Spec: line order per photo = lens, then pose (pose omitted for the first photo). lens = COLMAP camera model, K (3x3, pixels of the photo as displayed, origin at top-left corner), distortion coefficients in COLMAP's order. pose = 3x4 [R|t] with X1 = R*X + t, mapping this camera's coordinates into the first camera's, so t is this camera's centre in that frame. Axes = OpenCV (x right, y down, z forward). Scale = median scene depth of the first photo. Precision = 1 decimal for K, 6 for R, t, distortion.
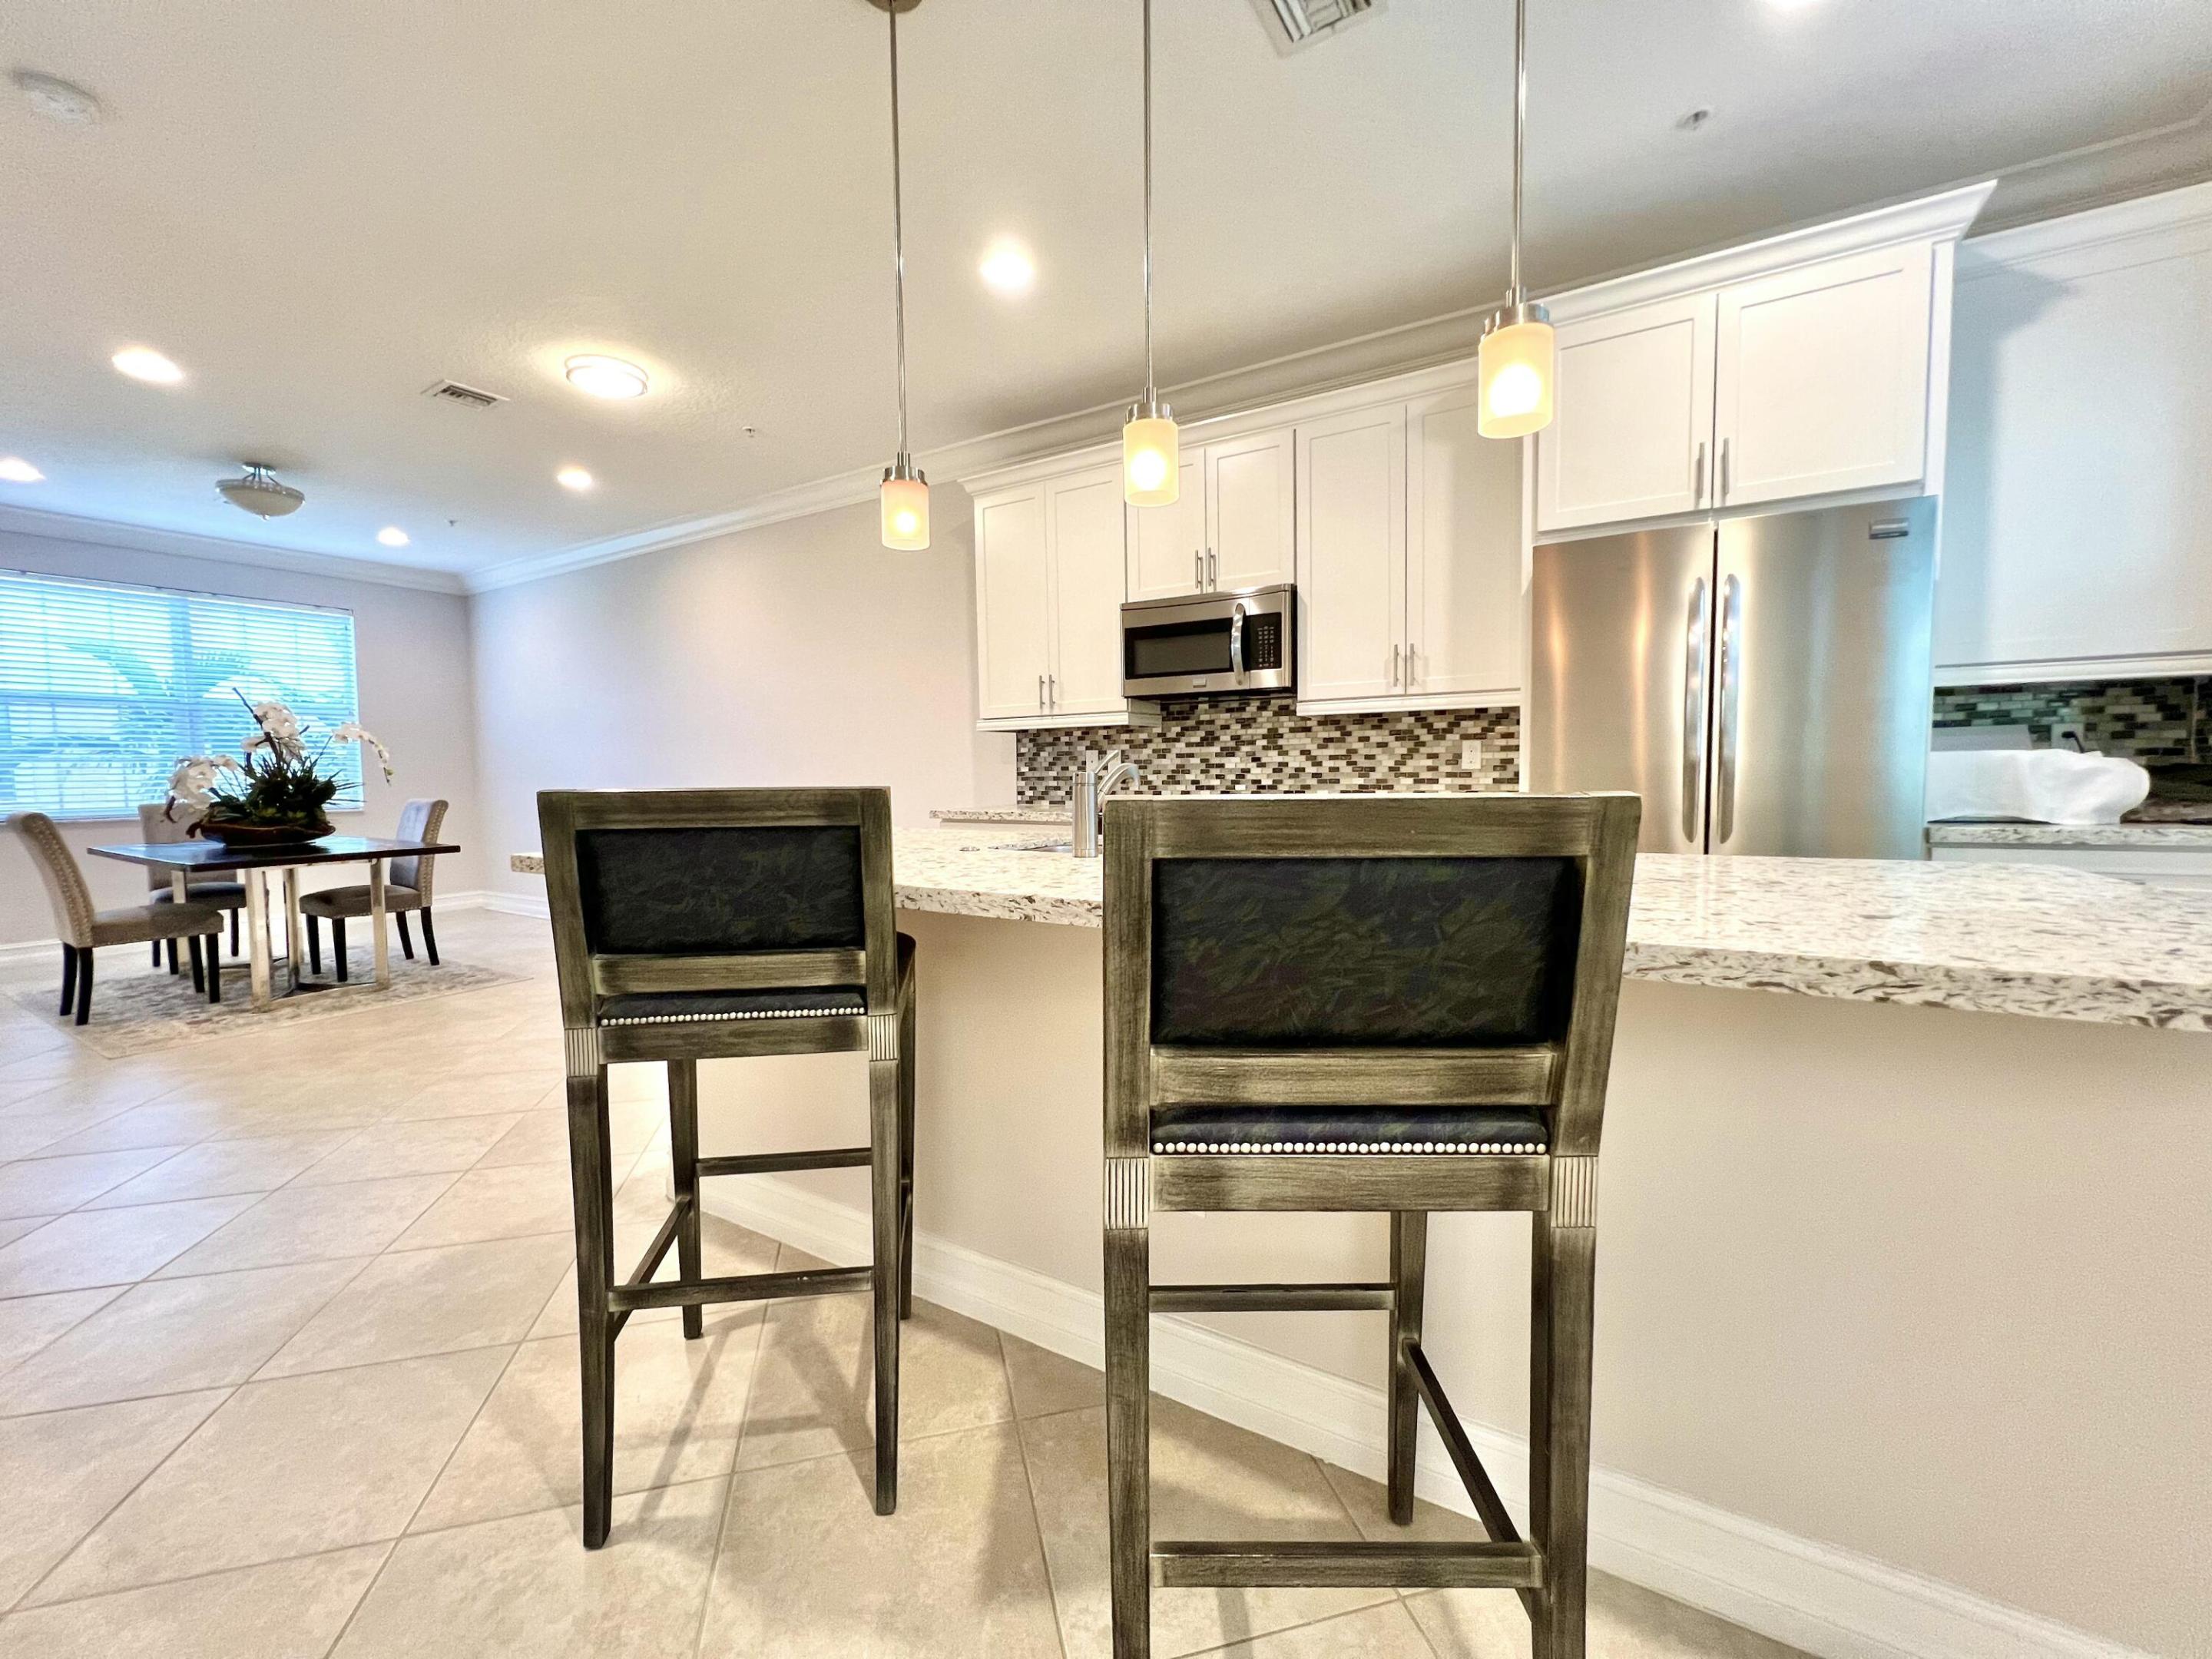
lens RADIAL K [[884.8, 0, 1102.1], [0, 884.8, 819.8], [0, 0, 1]] dist [-0.002361, 0.001296]
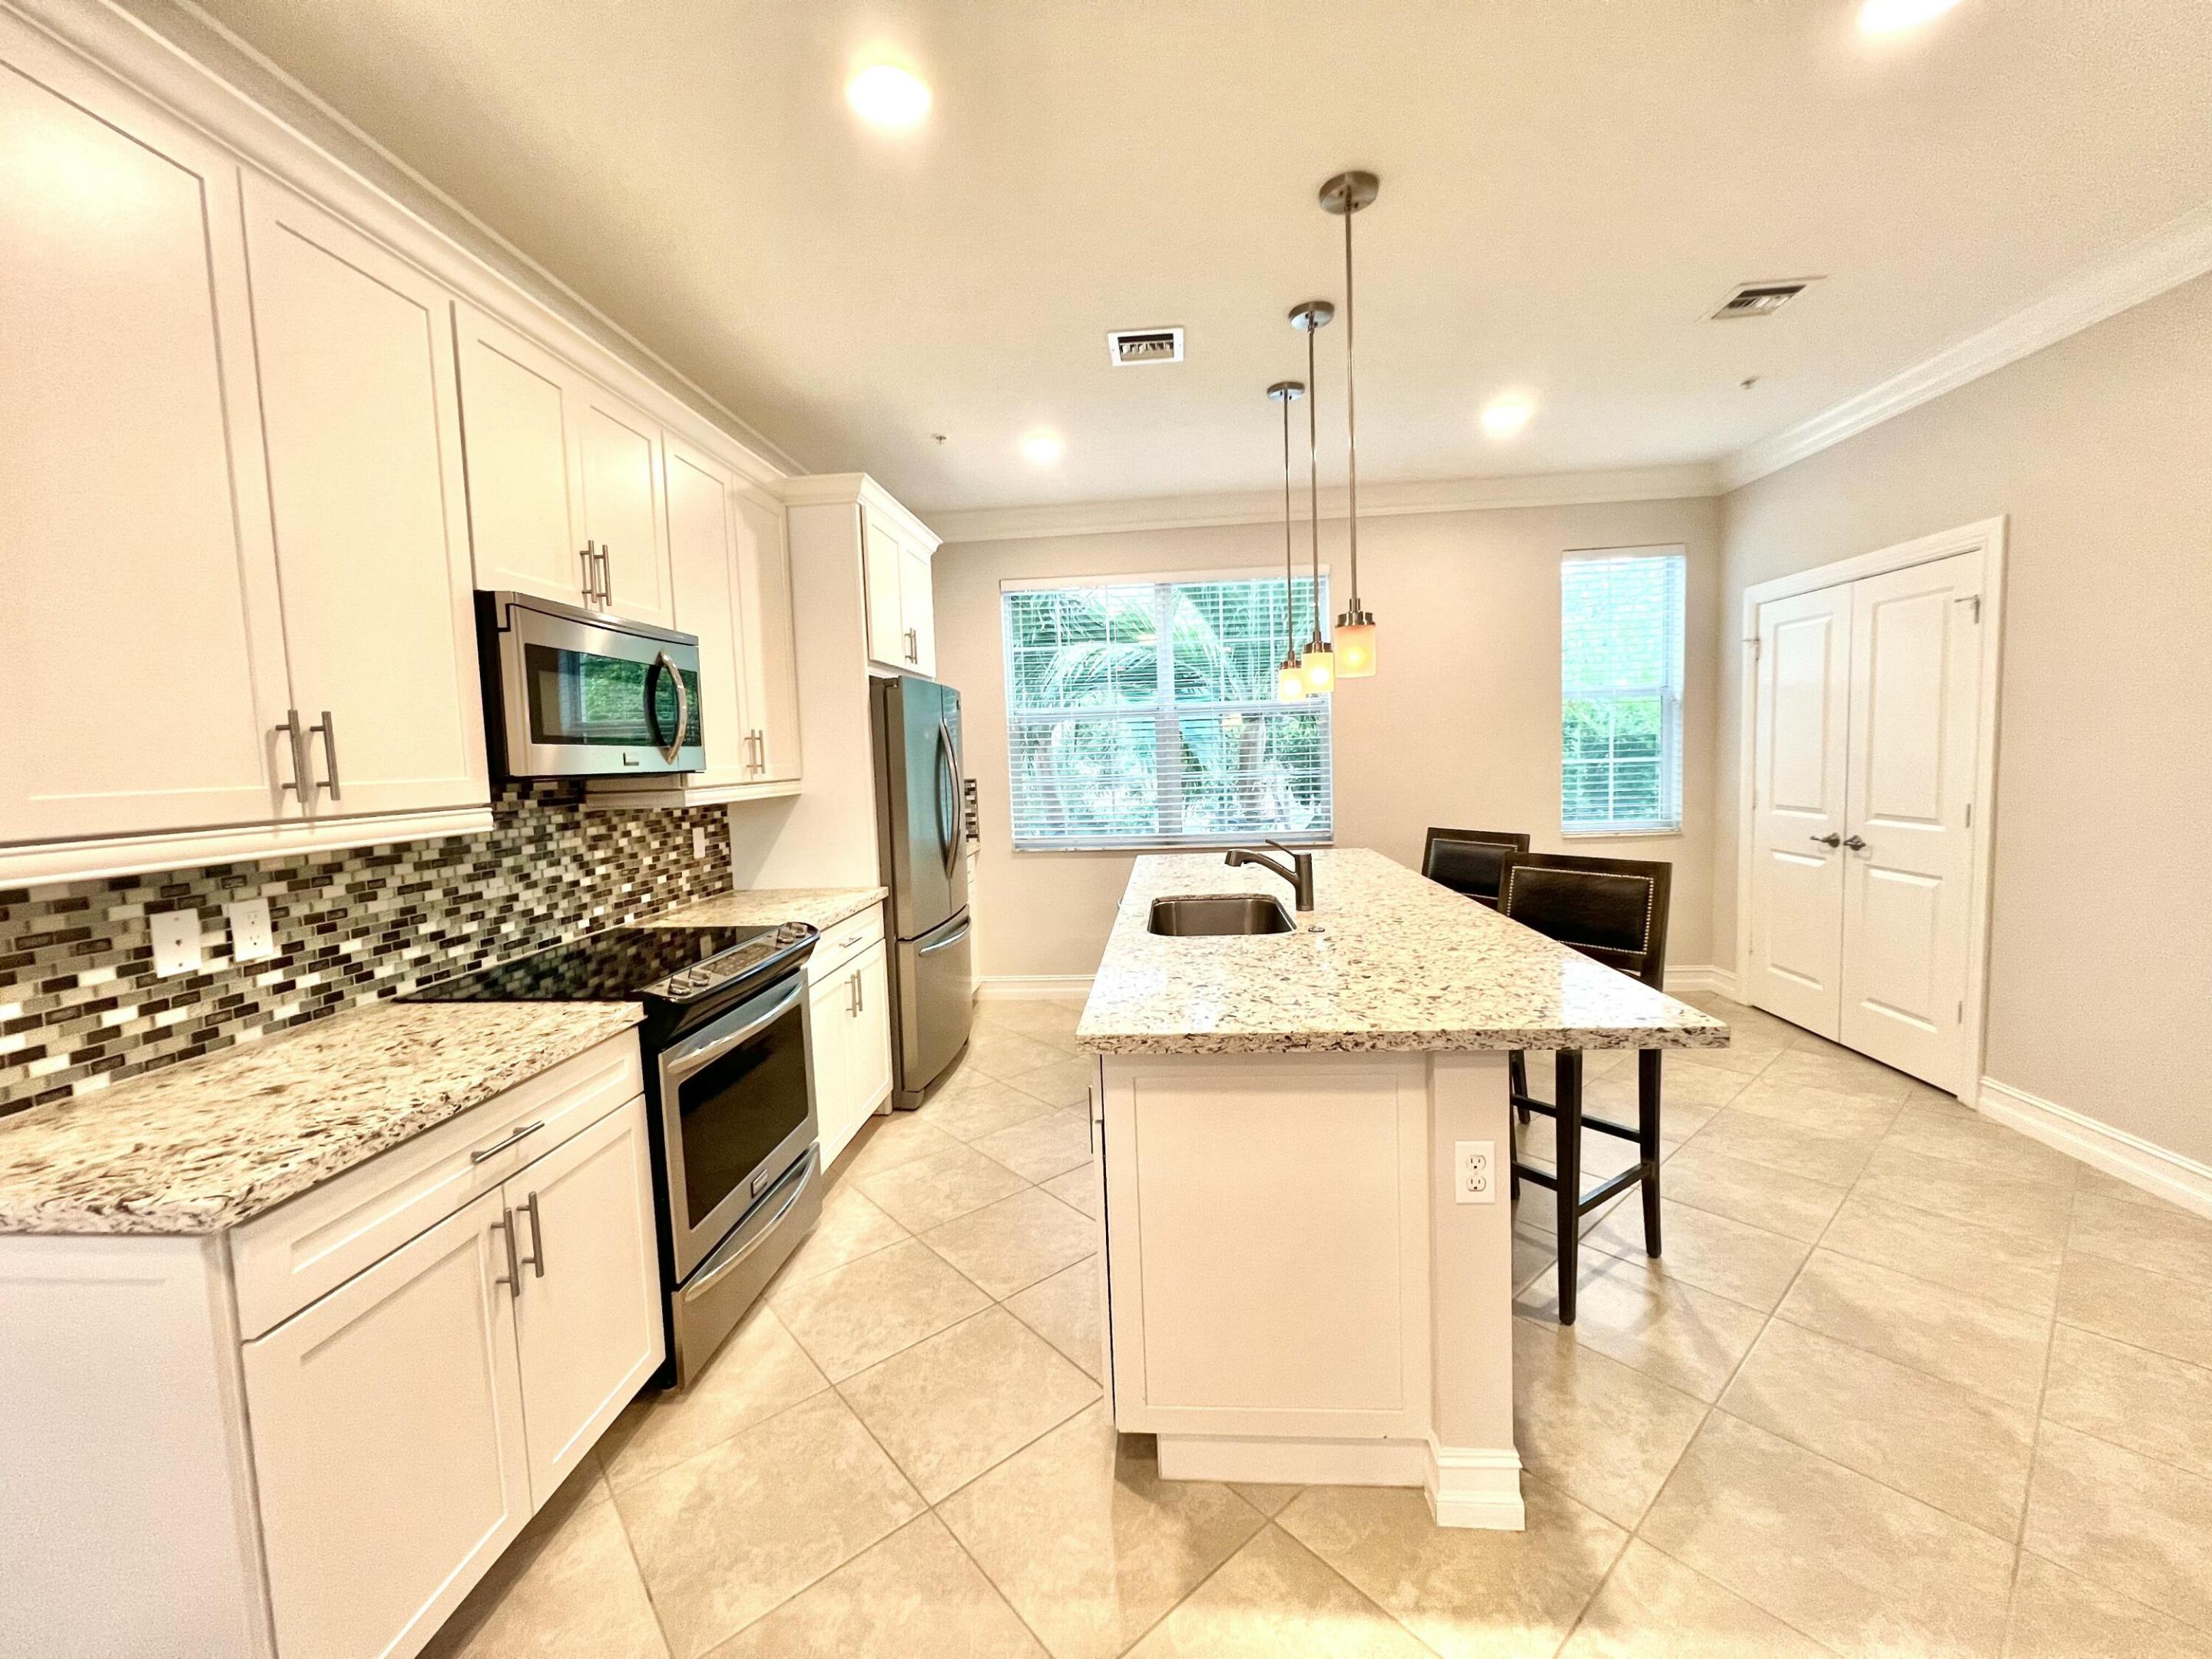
lens RADIAL K [[884.8, 0, 1101.7], [0, 884.8, 822.3], [0, 0, 1]] dist [-0.002361, 0.001296]
pose [[-0.442515, -0.040902, 0.895828, -0.574187], [0.090016, 0.991888, 0.089753, -0.129435], [-0.892232, 0.120356, -0.435243, 0.931223]]
